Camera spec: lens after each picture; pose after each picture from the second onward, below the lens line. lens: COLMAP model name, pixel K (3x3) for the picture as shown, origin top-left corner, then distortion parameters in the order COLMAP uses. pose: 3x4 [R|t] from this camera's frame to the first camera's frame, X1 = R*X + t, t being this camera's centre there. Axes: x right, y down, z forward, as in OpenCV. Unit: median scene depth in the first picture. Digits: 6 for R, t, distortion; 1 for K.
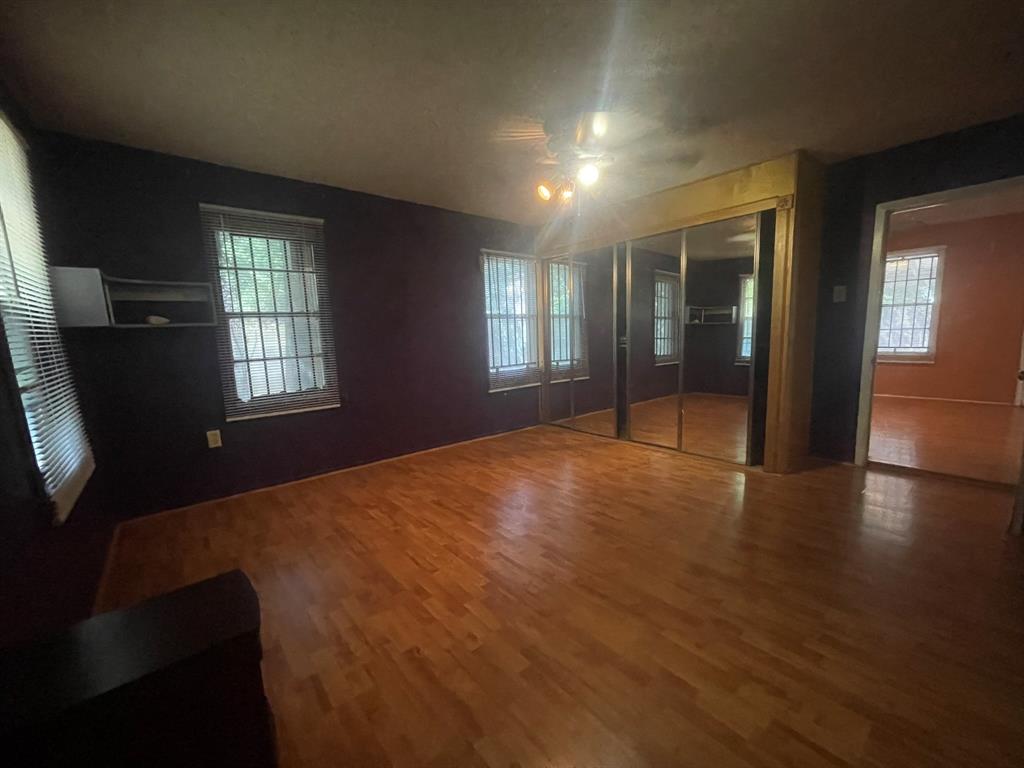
lens RADIAL K [[414.7, 0, 507.4], [0, 414.7, 388.7], [0, 0, 1]] dist [-0.000546, -0.000409]
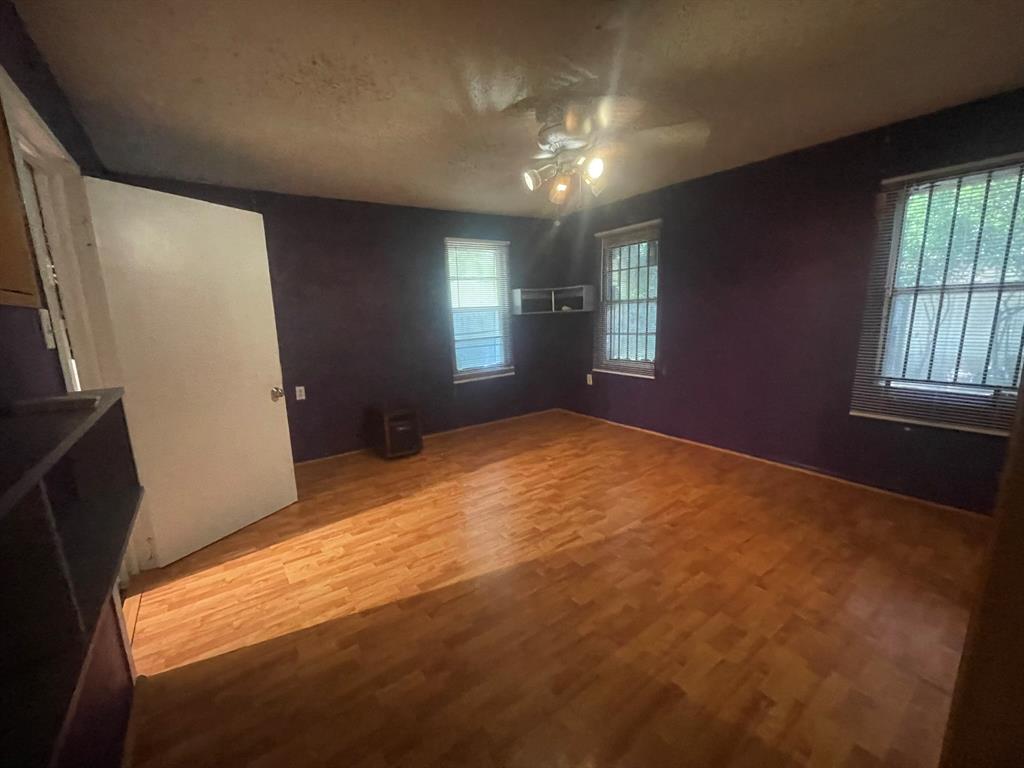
lens RADIAL K [[414.7, 0, 507.4], [0, 414.7, 388.7], [0, 0, 1]] dist [-0.000546, -0.000409]
pose [[-0.078193, 0.219819, -0.972402, 0.916880], [-0.097594, 0.969016, 0.226901, -0.182794], [0.992150, 0.112643, -0.054317, 0.753593]]
